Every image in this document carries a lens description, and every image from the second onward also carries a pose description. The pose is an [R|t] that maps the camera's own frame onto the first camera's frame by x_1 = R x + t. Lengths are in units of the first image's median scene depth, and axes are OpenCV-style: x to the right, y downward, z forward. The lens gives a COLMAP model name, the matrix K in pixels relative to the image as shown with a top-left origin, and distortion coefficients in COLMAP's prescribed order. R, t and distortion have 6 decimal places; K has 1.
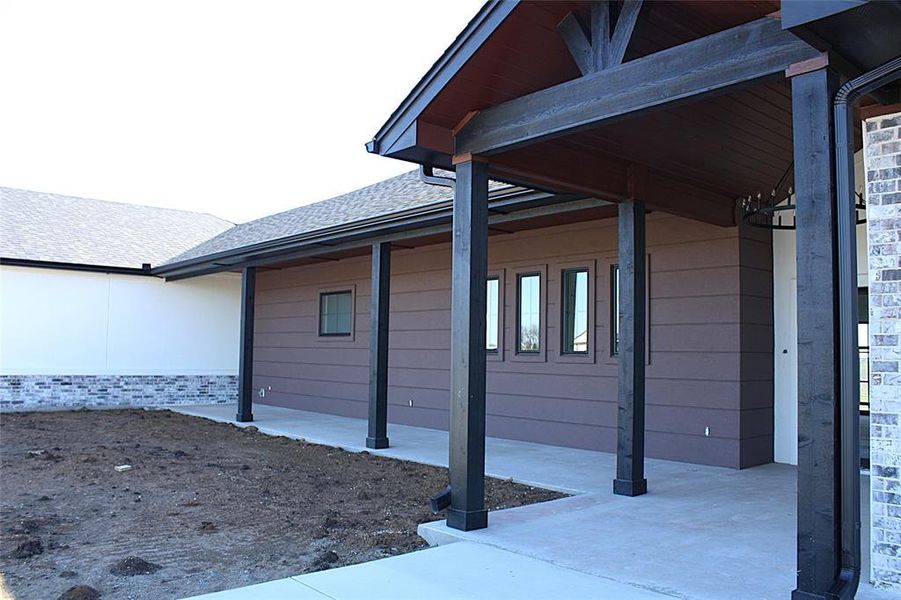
lens RADIAL K [[709.1, 0, 450.5], [0, 709.1, 300.0], [0, 0, 1]] dist [0.006286, 0.006756]
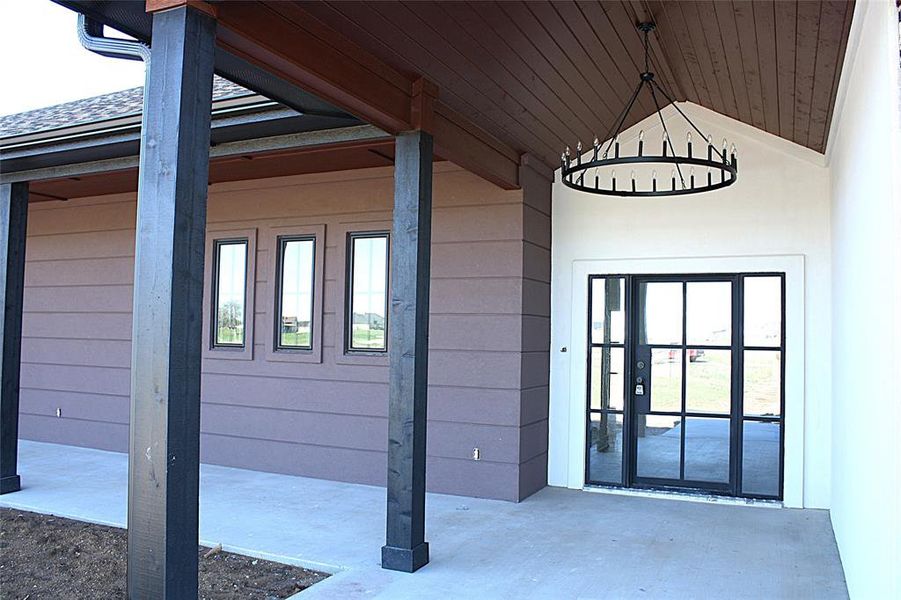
lens RADIAL K [[709.1, 0, 450.5], [0, 709.1, 300.0], [0, 0, 1]] dist [0.006286, 0.006756]
pose [[0.909878, 0.009201, 0.414774, -0.003640], [-0.012385, 0.999911, 0.004986, 0.013698], [-0.414691, -0.009674, 0.909911, 0.200278]]
